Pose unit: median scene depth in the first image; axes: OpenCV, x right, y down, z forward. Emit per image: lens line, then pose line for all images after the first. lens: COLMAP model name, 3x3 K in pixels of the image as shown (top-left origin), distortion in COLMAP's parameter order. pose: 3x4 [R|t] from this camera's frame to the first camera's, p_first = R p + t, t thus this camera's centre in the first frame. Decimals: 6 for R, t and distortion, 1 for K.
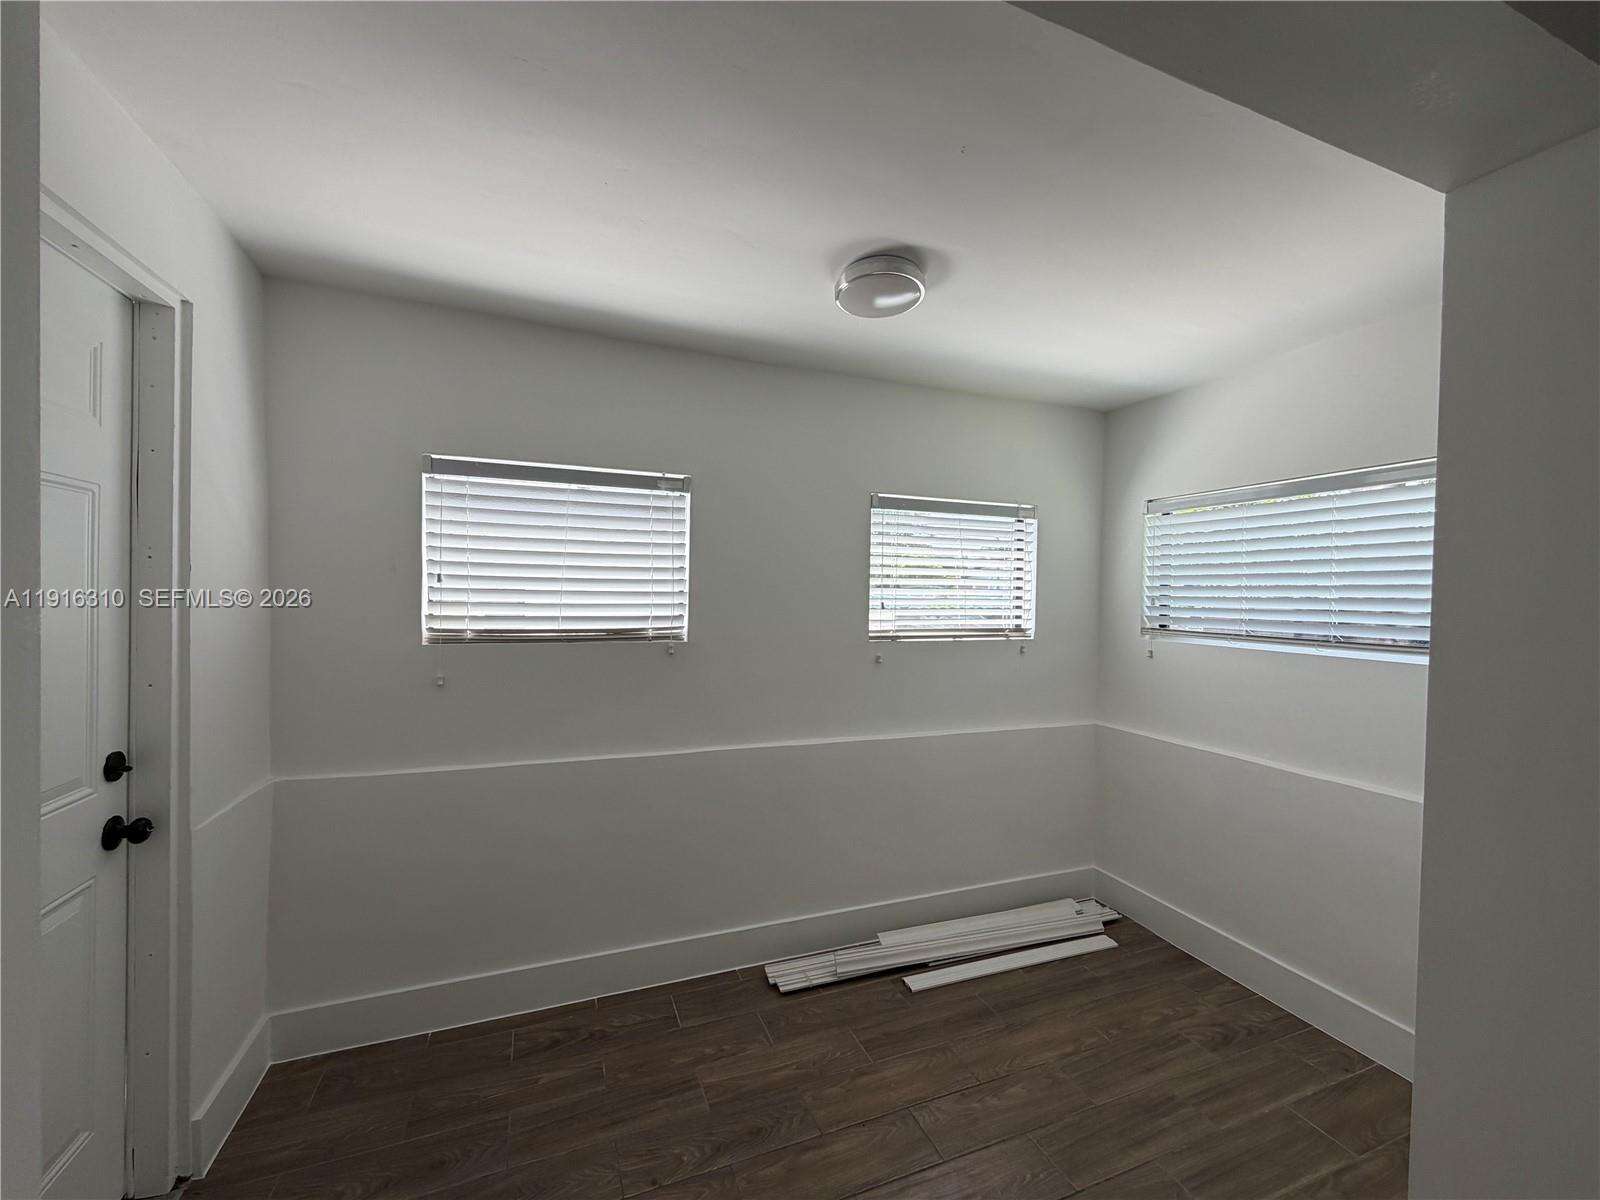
lens RADIAL K [[640.2, 0, 796.0], [0, 640.2, 599.5], [0, 0, 1]] dist [0.002349, -0.000681]
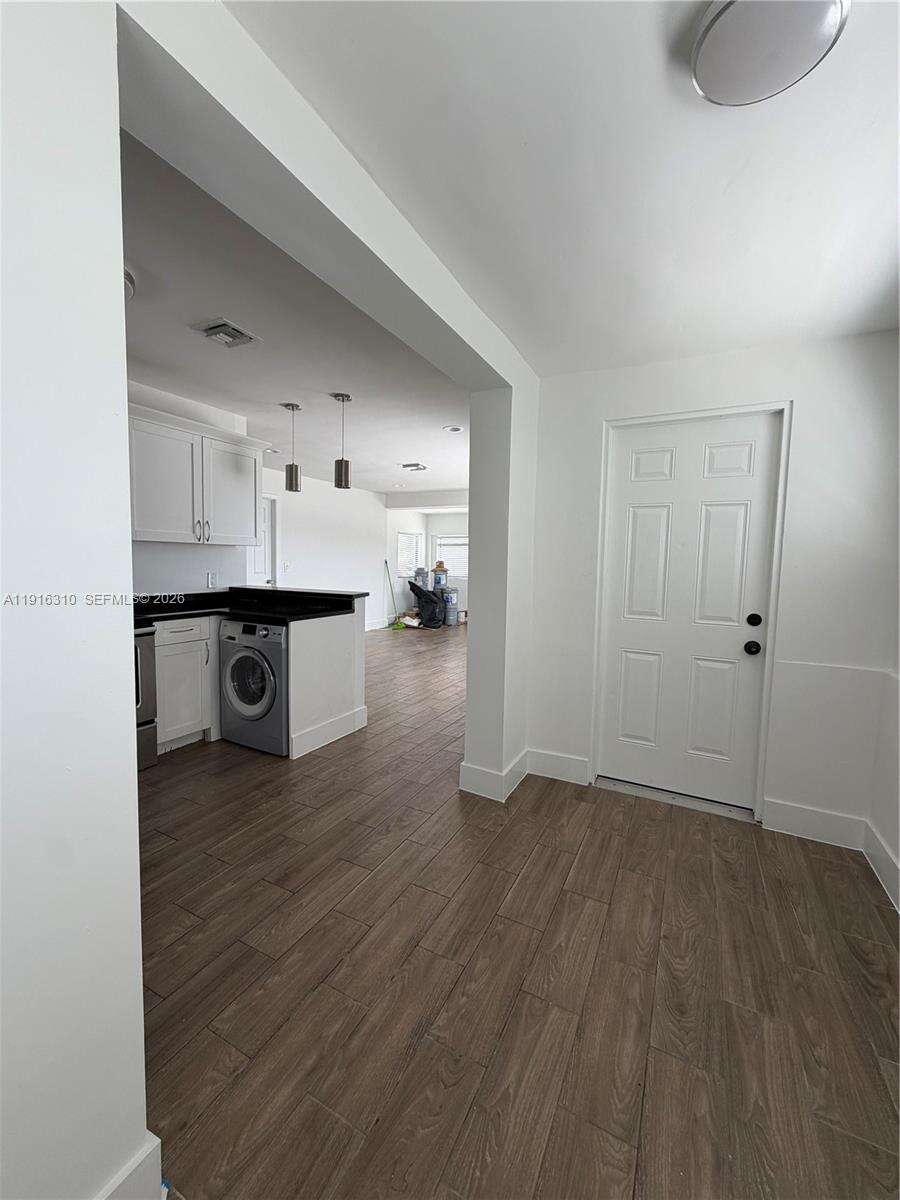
lens RADIAL K [[480.2, 0, 451.3], [0, 480.2, 595.5], [0, 0, 1]] dist [0.002349, -0.000681]
pose [[-0.747021, 0.017167, -0.664579, 0.779564], [-0.036552, 0.997094, 0.066842, 0.079414], [0.663795, 0.074224, -0.744223, 1.315144]]
